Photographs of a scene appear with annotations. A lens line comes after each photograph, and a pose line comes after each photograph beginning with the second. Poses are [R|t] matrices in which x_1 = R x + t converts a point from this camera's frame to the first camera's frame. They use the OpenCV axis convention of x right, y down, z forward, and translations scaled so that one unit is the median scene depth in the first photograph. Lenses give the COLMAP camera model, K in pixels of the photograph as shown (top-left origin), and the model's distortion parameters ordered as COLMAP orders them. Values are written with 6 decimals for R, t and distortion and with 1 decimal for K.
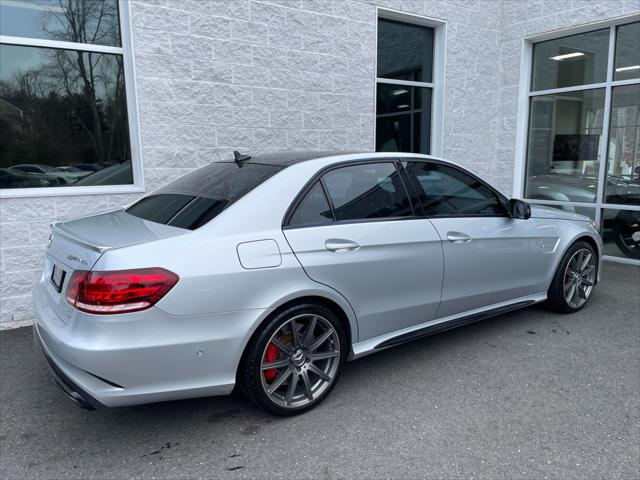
lens RADIAL K [[480.1, 0, 313.9], [0, 480.1, 241.7], [0, 0, 1]] dist [0.091779, -0.117066]
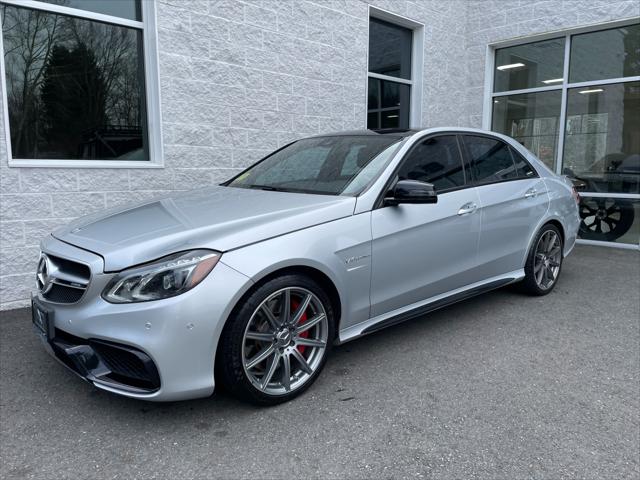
lens RADIAL K [[480.1, 0, 318.1], [0, 480.1, 236.6], [0, 0, 1]] dist [0.091779, -0.117066]
pose [[0.986508, -0.008281, 0.163503, -0.192668], [0.013124, 0.999506, -0.028562, 0.066961], [-0.163186, 0.030322, 0.986129, -0.023937]]
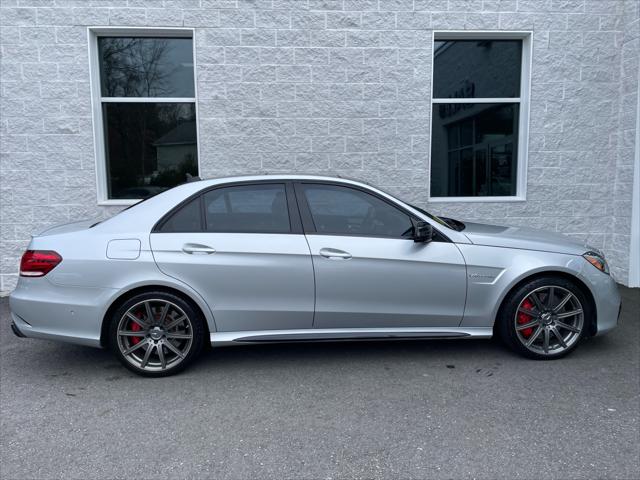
lens RADIAL K [[480.1, 0, 321.0], [0, 480.1, 231.5], [0, 0, 1]] dist [0.091779, -0.117066]
pose [[0.857236, 0.058174, -0.511627, 0.571142], [-0.087937, 0.995541, -0.034142, -0.013760], [0.507360, 0.074259, 0.858529, 0.050974]]
